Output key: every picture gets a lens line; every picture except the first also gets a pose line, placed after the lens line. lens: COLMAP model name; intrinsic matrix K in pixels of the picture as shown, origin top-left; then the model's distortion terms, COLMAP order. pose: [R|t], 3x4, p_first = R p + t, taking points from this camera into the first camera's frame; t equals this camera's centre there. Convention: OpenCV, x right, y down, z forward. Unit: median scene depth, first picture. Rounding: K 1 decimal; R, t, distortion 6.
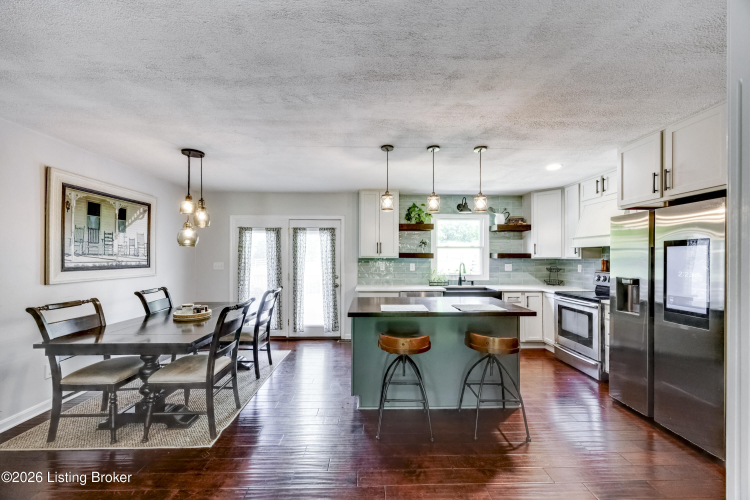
lens RADIAL K [[286.1, 0, 375.9], [0, 286.1, 257.2], [0, 0, 1]] dist [-0.005191, 0.000455]
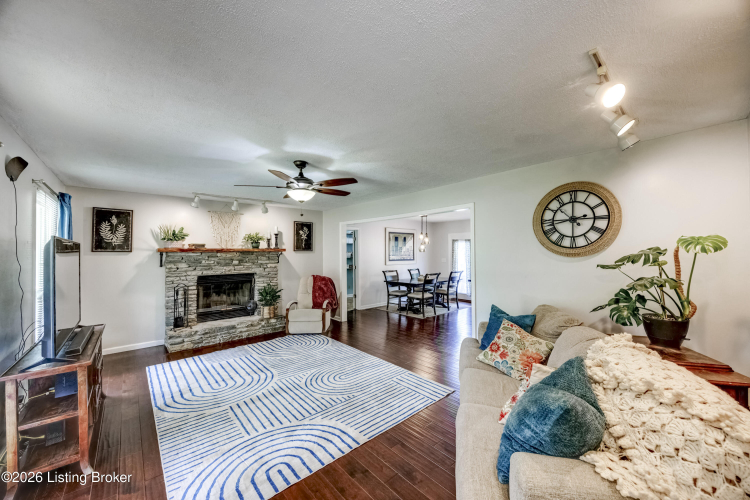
lens RADIAL K [[286.1, 0, 368.8], [0, 286.1, 249.0], [0, 0, 1]] dist [-0.005191, 0.000455]
pose [[0.623787, -0.014084, -0.781467, 0.786588], [0.006450, 0.999896, -0.012872, -0.027579], [0.781568, 0.002989, 0.623813, -0.734387]]
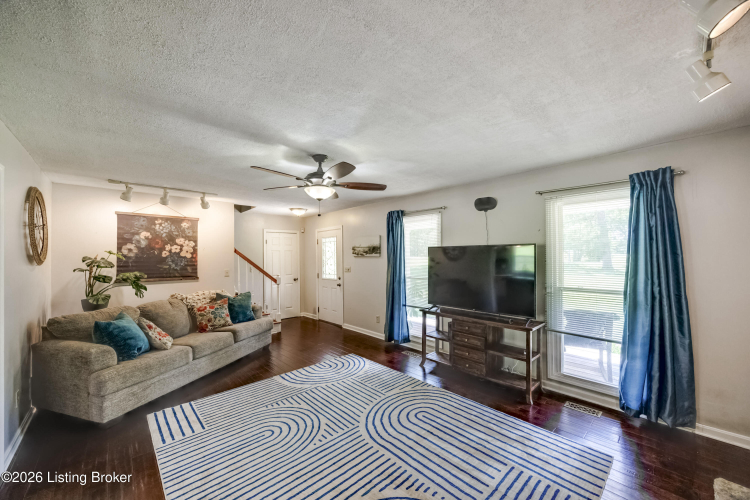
lens RADIAL K [[286.1, 0, 374.6], [0, 286.1, 253.0], [0, 0, 1]] dist [-0.005191, 0.000455]
pose [[-0.659955, 0.016257, 0.751129, -0.576599], [0.008468, 0.999863, -0.014200, -0.024435], [-0.751257, -0.003011, -0.660003, -0.015181]]
